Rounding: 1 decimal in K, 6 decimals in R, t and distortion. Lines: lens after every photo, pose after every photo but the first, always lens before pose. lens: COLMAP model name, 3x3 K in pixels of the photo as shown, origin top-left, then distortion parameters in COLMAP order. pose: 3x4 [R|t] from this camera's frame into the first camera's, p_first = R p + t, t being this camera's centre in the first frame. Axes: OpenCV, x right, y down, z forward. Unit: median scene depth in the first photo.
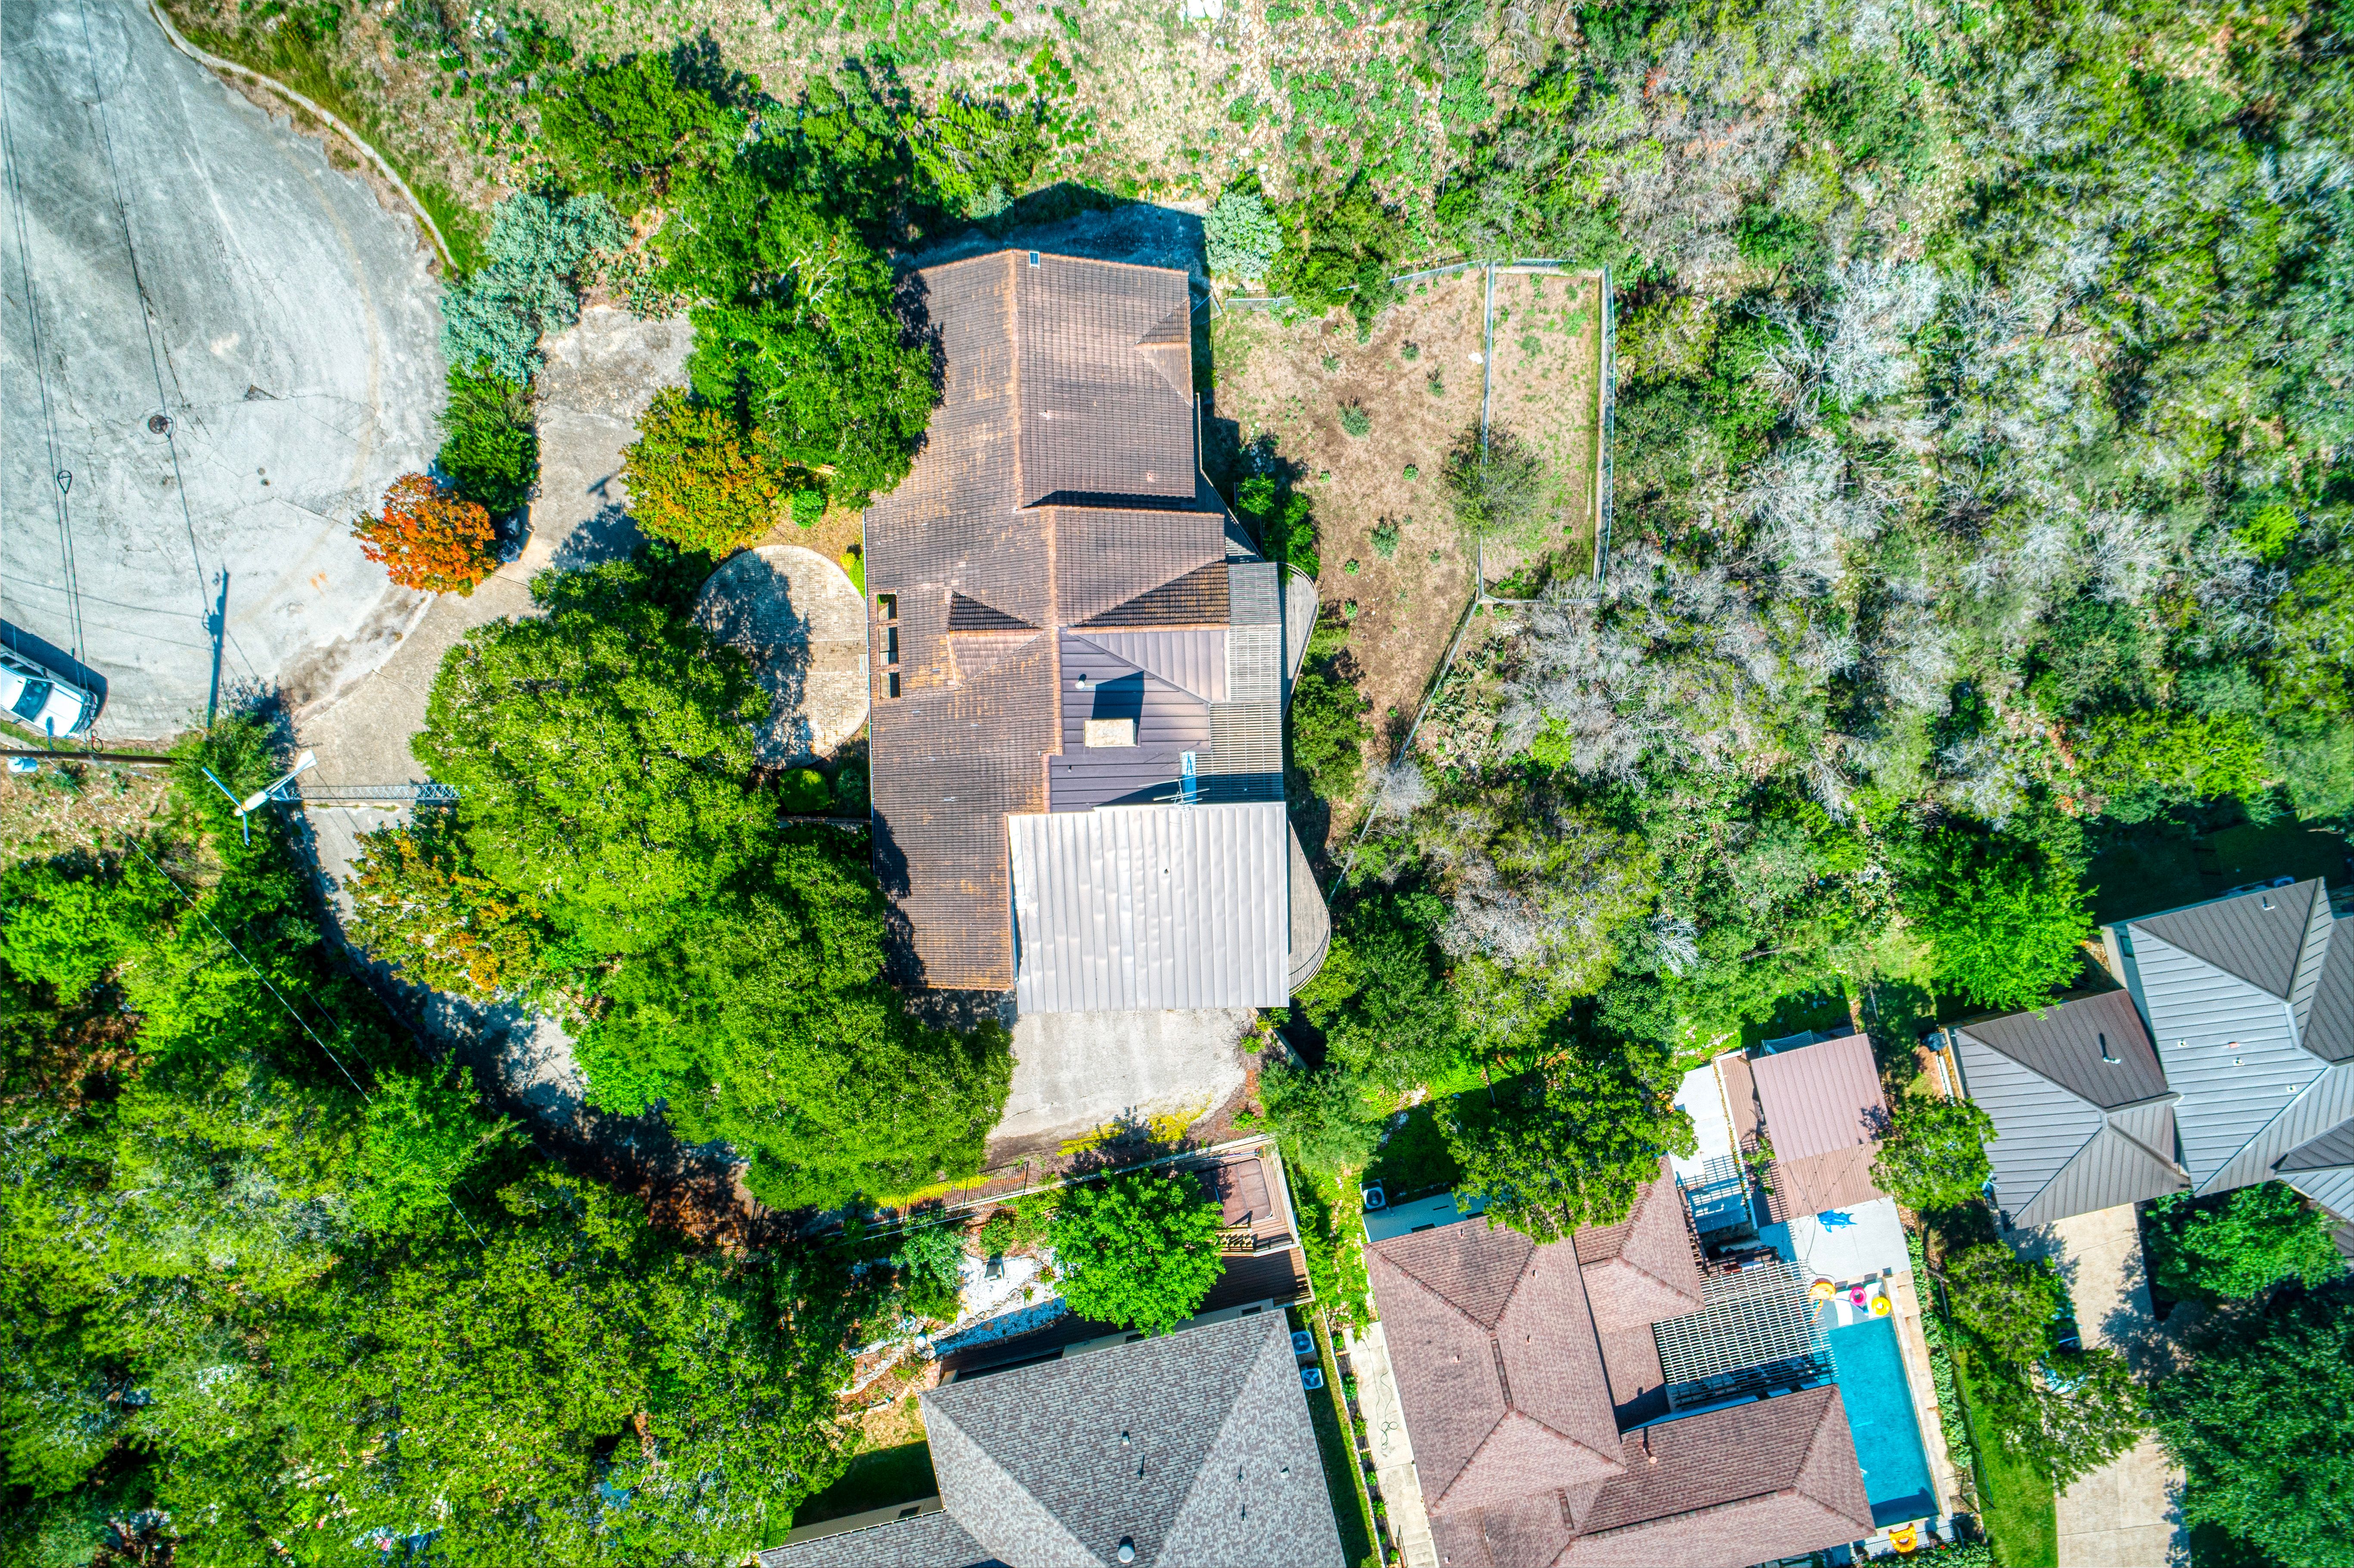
lens RADIAL K [[1626.6, 0, 1171.5], [0, 1626.6, 784.7], [0, 0, 1]] dist [0.004565, -0.001511]
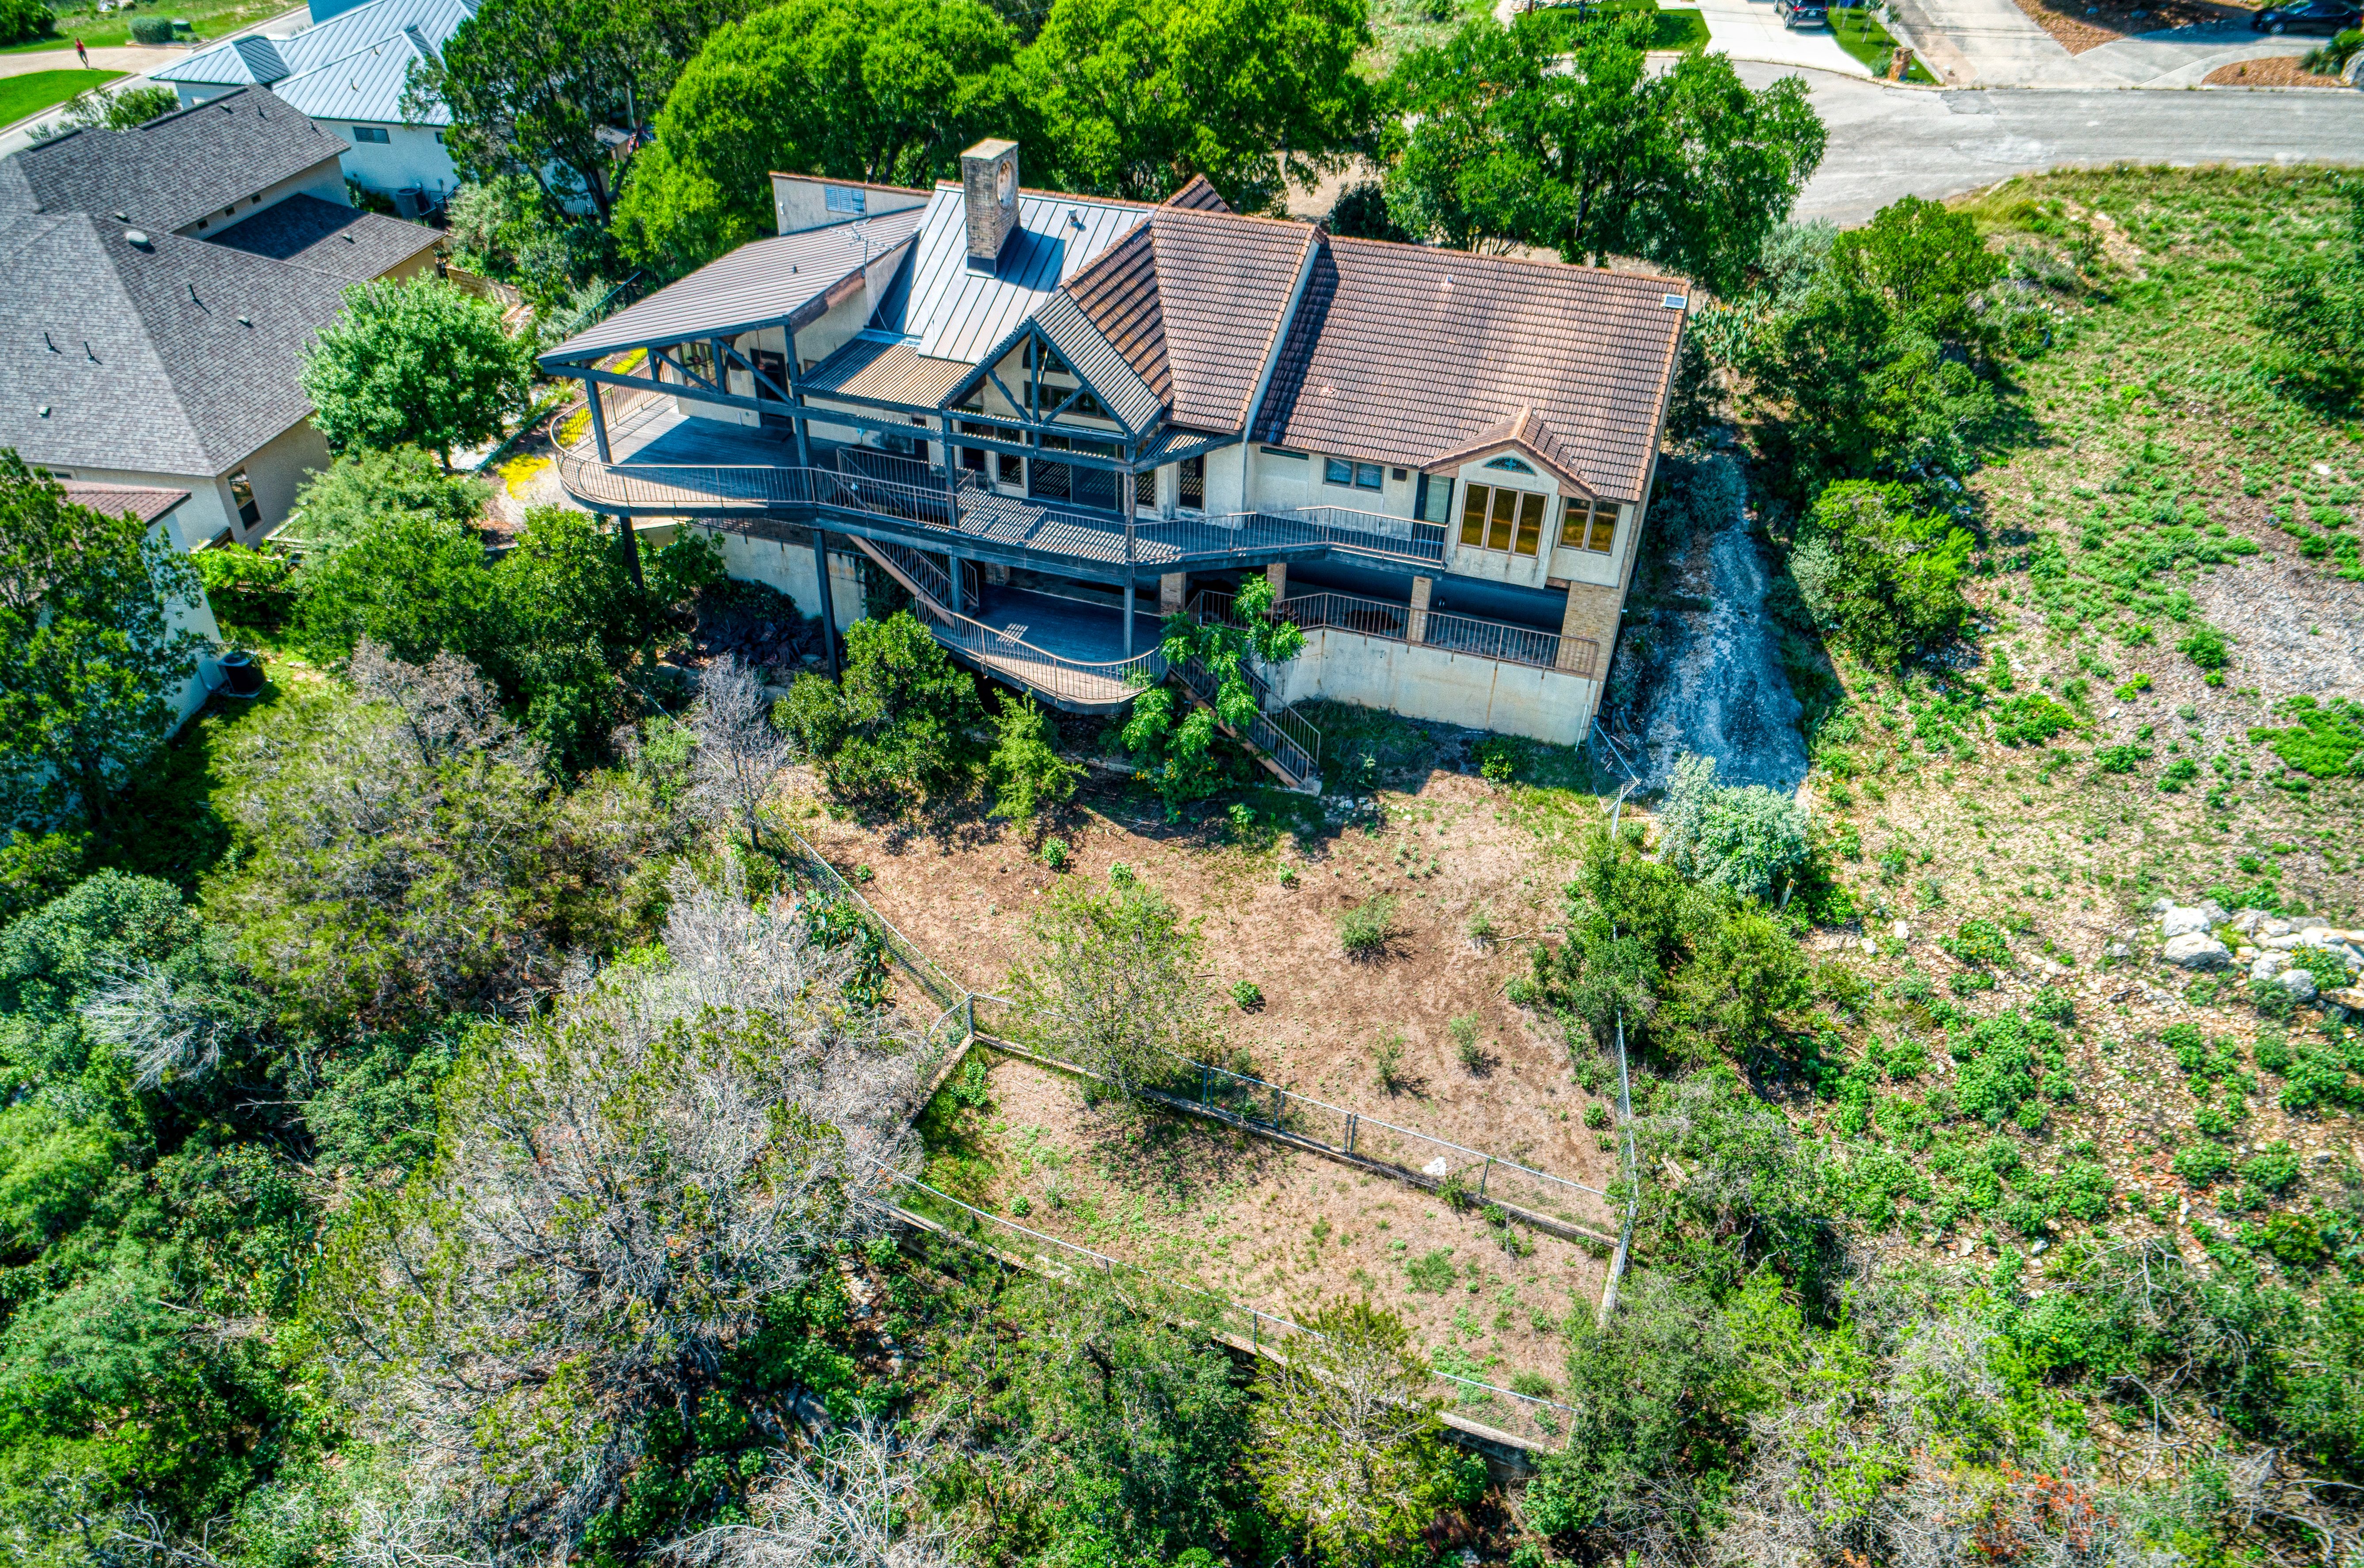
lens RADIAL K [[1633.5, 0, 1196.0], [0, 1633.5, 780.4], [0, 0, 1]] dist [0.004565, -0.001511]
pose [[-0.355996, 0.553367, -0.753028, 0.568285], [-0.934373, -0.223379, 0.277576, -0.341852], [-0.014609, 0.802426, 0.596573, 0.699628]]
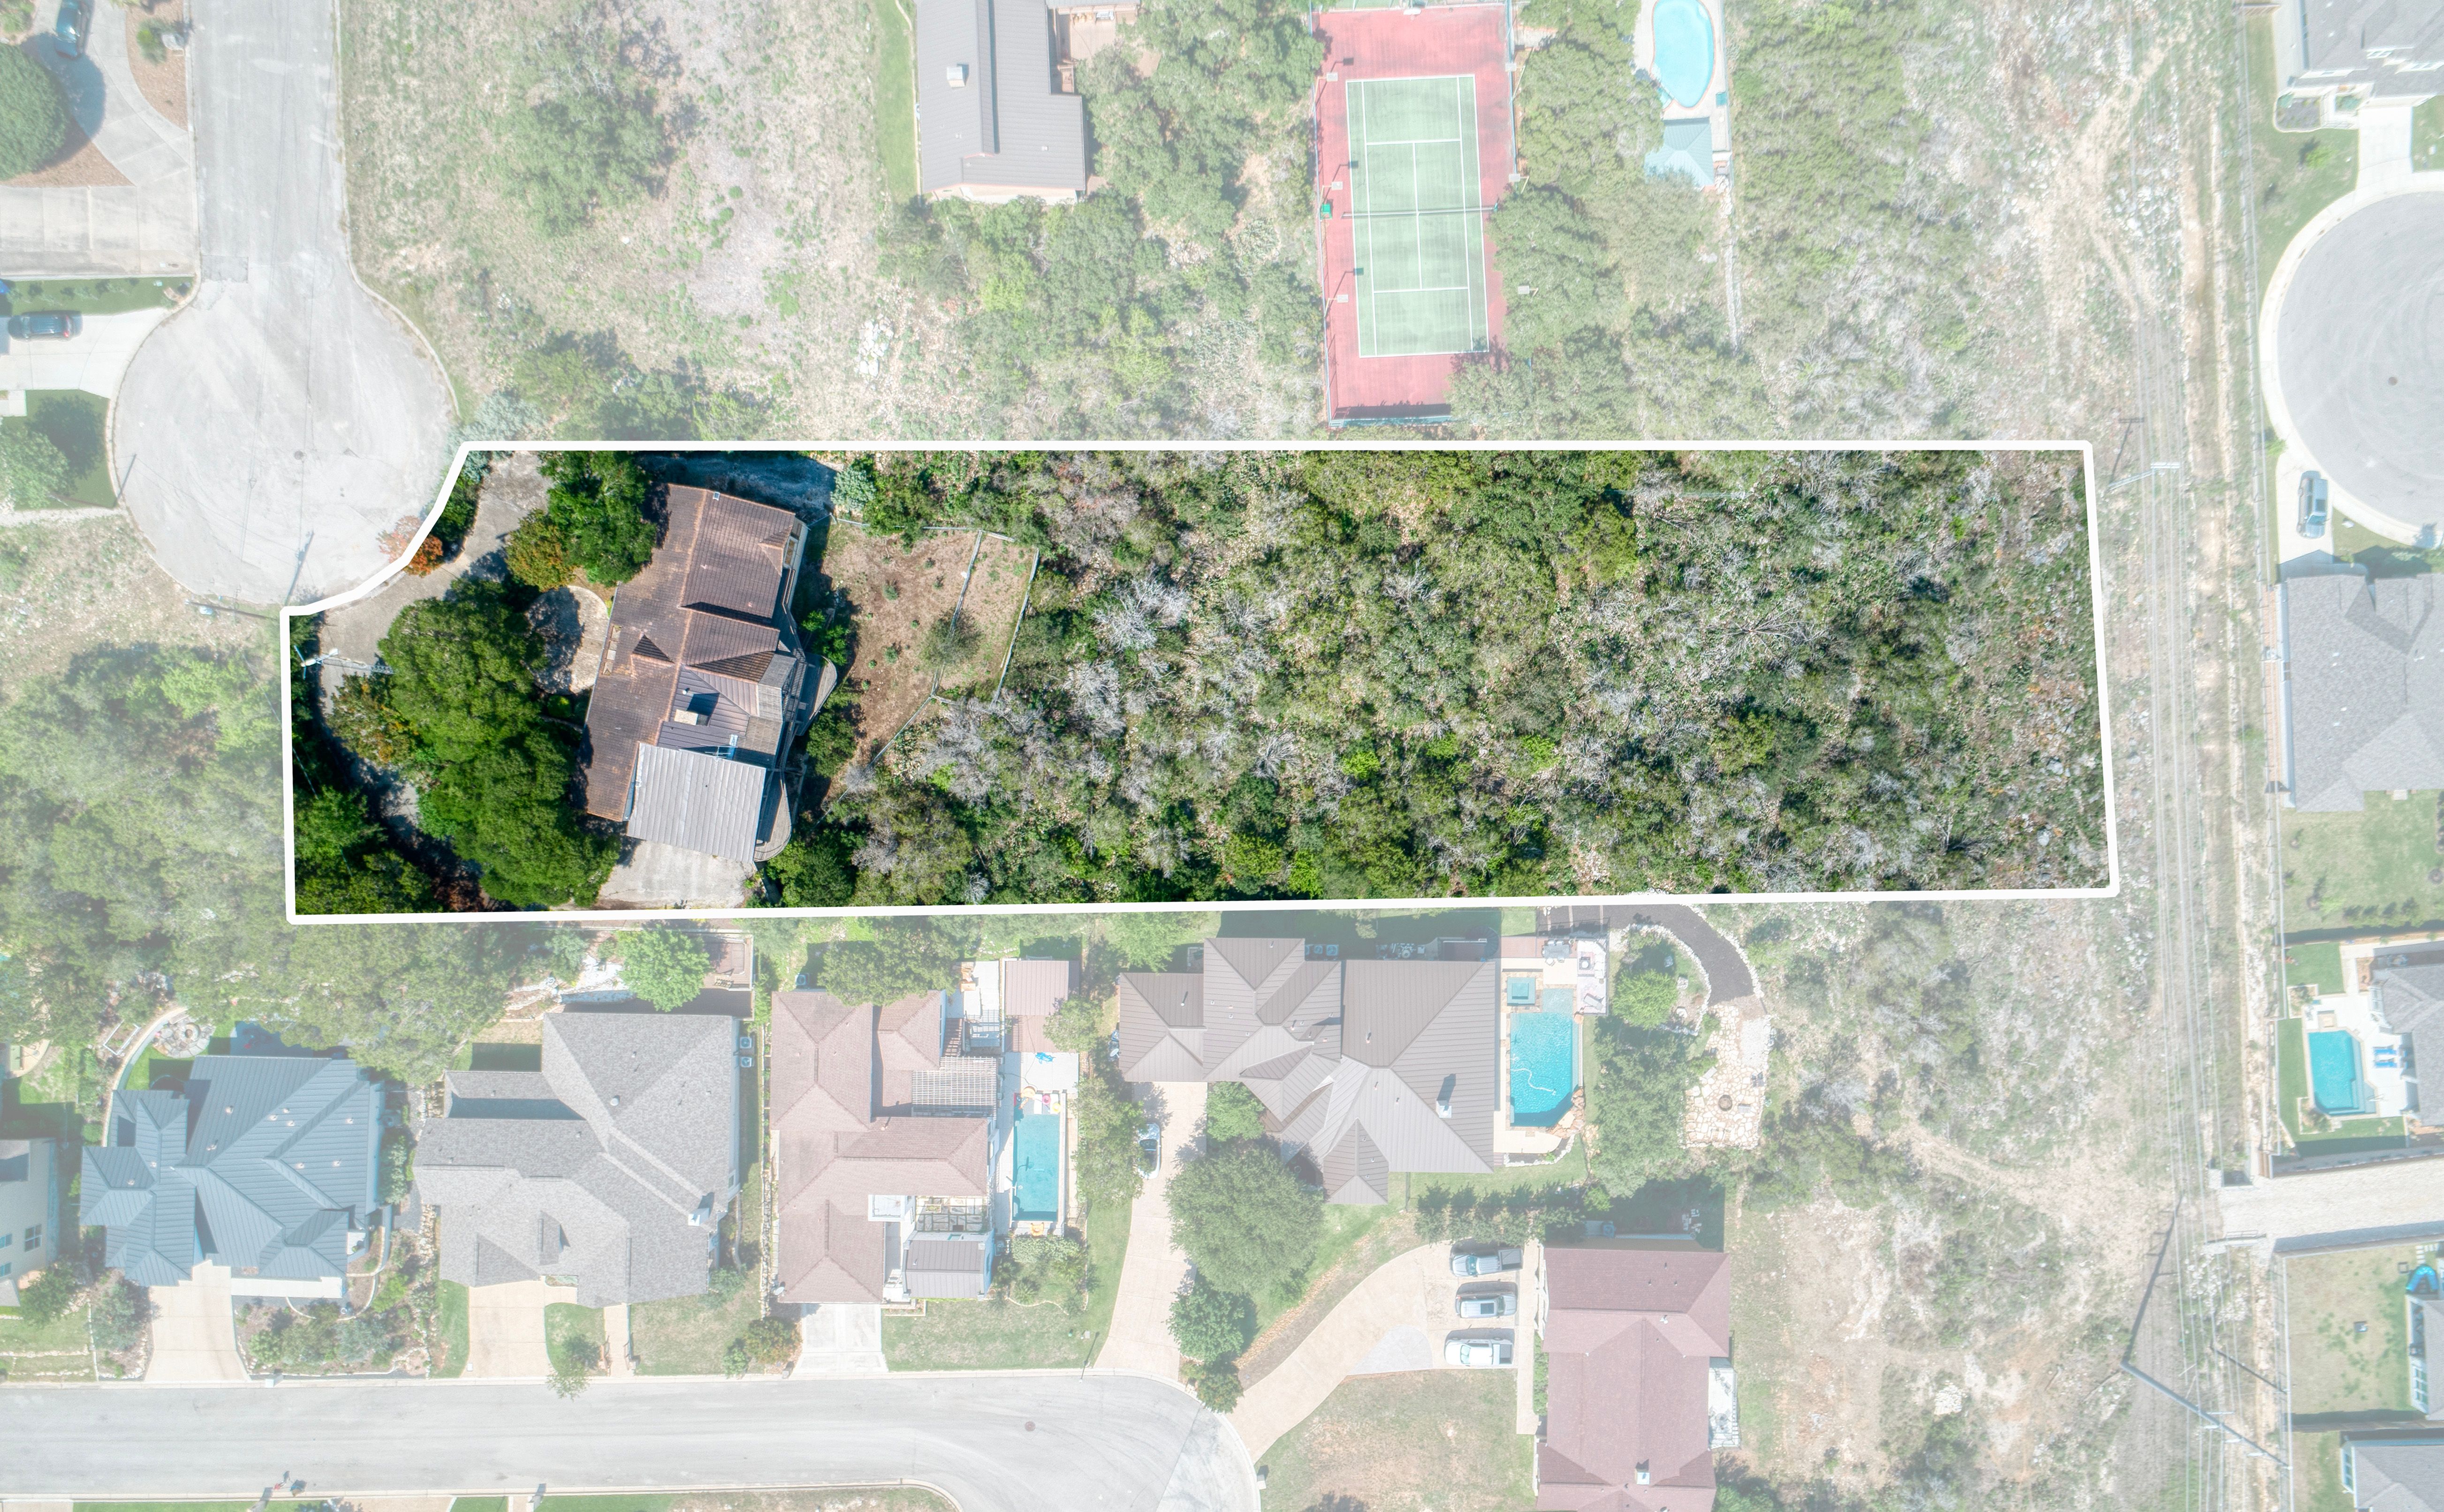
lens RADIAL K [[1786.4, 0, 1212.5], [0, 1786.4, 748.5], [0, 0, 1]] dist [0.006194, 0.004553]
pose [[0.968801, 0.247836, 0.001409, 0.583315], [-0.247799, 0.968728, -0.012687, -0.121109], [-0.004510, 0.011942, 0.999919, -1.260548]]
